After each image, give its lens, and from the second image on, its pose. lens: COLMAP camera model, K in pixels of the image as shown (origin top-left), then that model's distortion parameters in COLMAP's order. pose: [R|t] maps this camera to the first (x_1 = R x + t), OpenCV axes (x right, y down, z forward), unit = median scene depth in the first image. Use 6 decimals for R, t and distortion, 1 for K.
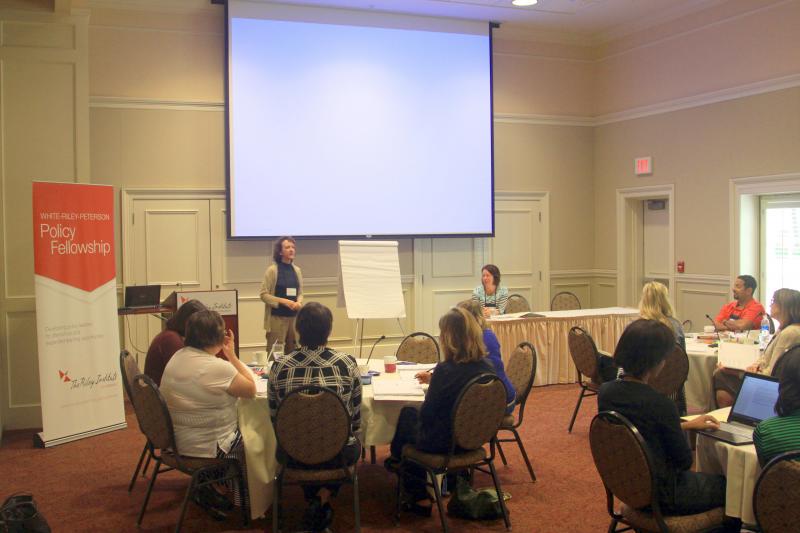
lens RADIAL K [[878.0, 0, 400.0], [0, 878.0, 266.5], [0, 0, 1]] dist [-0.104752, 0.037725]
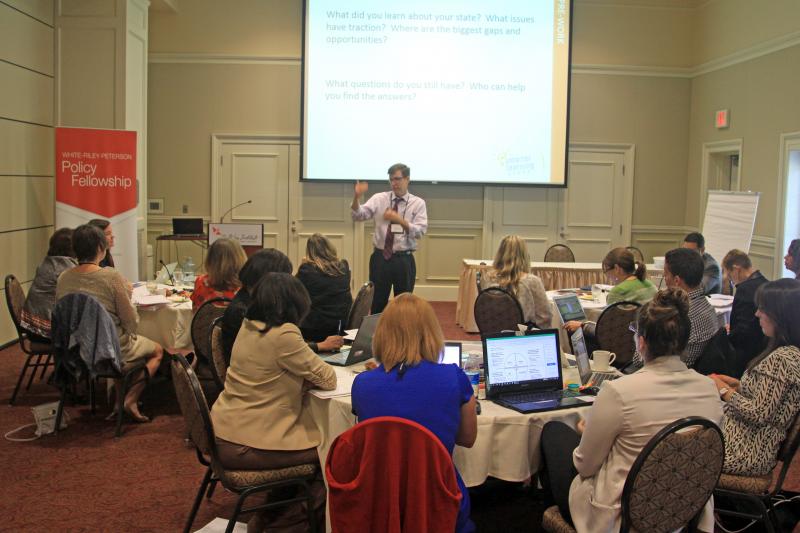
lens RADIAL K [[878.0, 0, 400.0], [0, 878.0, 266.5], [0, 0, 1]] dist [-0.104752, 0.037725]
pose [[0.940036, 0.064677, -0.334887, 0.299781], [-0.045697, 0.996887, 0.064256, 0.000149], [0.338000, -0.045100, 0.940065, -0.011858]]
